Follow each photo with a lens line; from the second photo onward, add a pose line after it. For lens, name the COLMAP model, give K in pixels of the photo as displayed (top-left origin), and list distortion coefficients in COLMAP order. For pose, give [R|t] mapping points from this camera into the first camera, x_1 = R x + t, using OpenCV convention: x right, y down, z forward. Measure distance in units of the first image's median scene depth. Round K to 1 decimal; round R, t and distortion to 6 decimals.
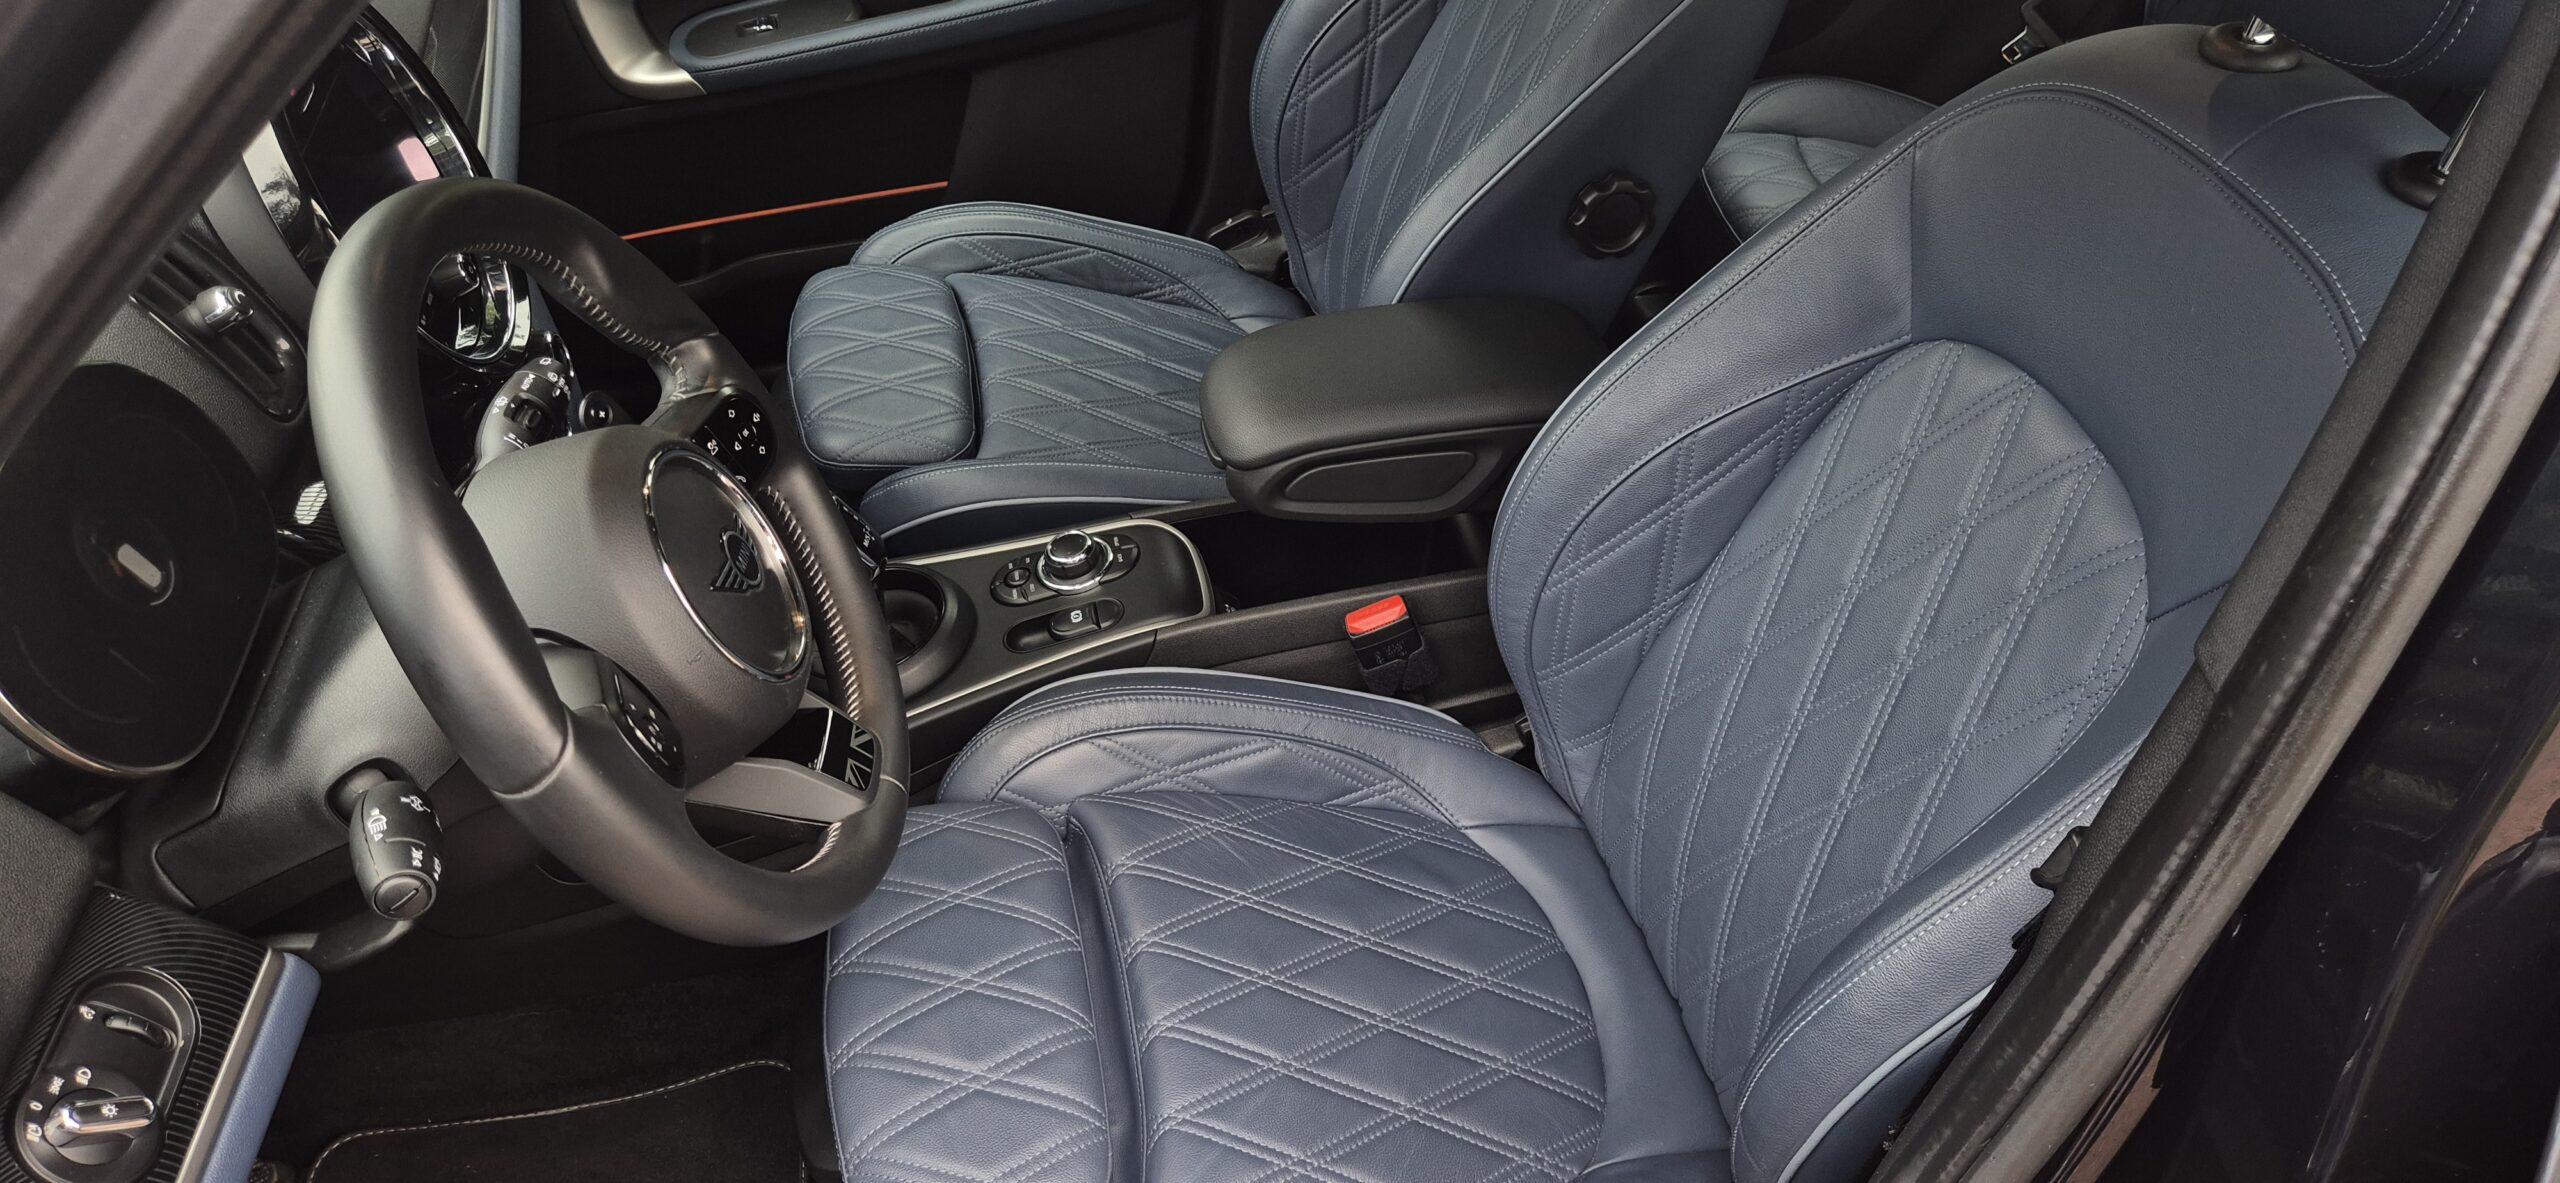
lens RADIAL K [[1707.8, 0, 1292.6], [0, 1707.8, 595.1], [0, 0, 1]] dist [0.044610, -0.049401]
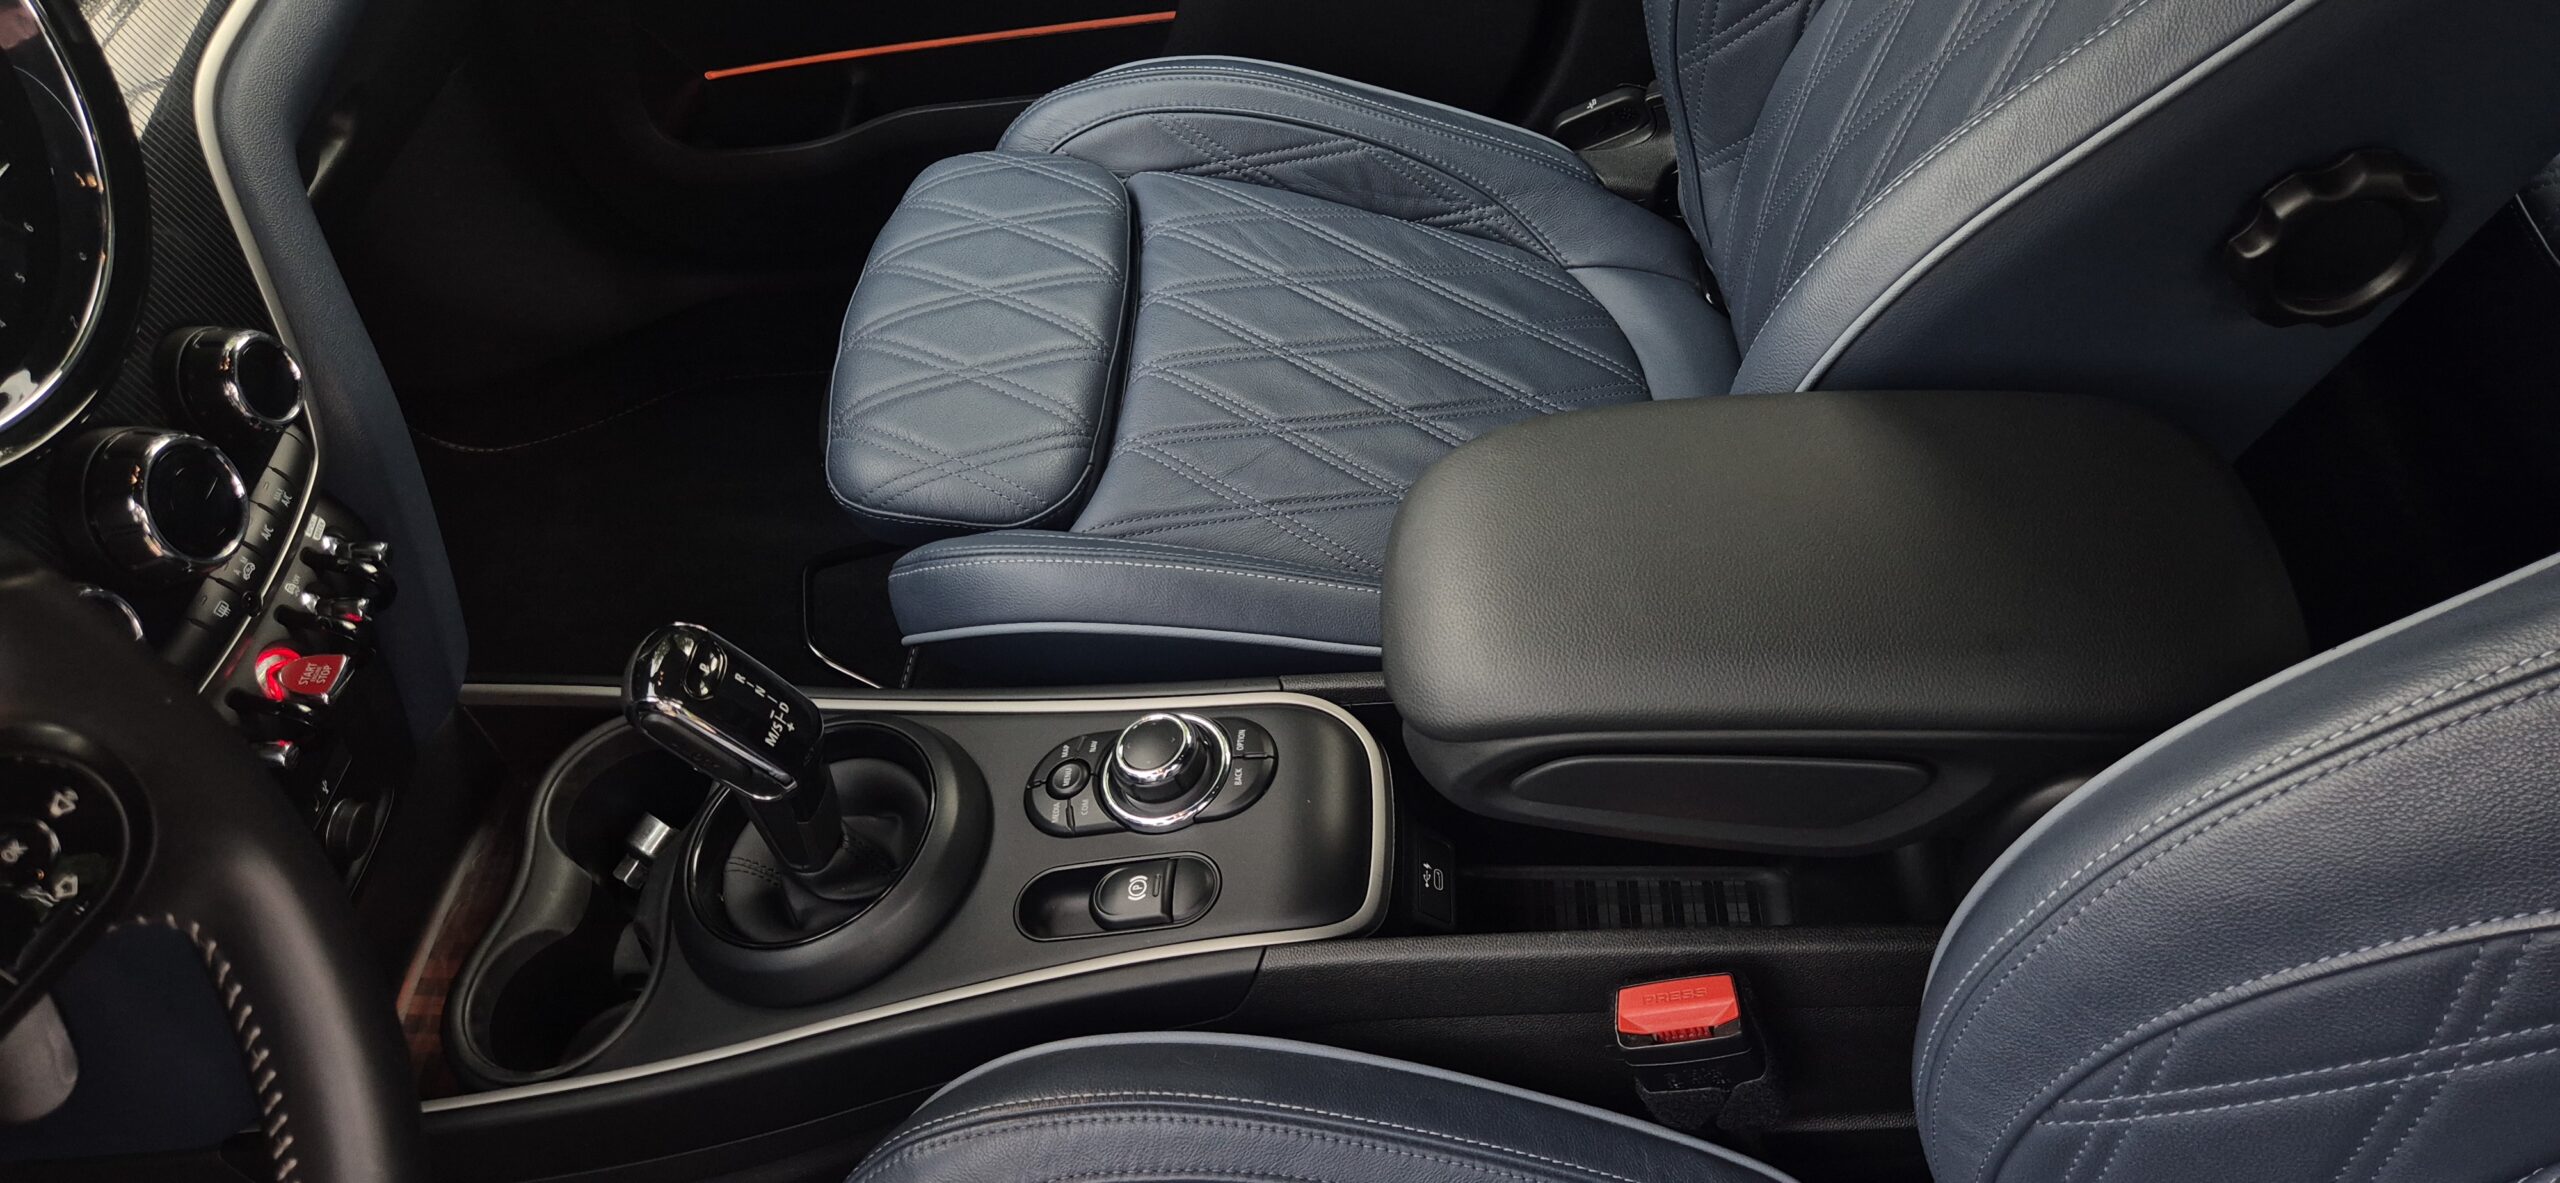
lens RADIAL K [[1707.8, 0, 1261.8], [0, 1707.8, 594.4], [0, 0, 1]] dist [0.044610, -0.049401]
pose [[0.959160, 0.138649, -0.246553, 0.029538], [-0.104398, 0.983612, 0.146997, -0.130875], [0.262894, -0.115253, 0.957916, 0.369749]]
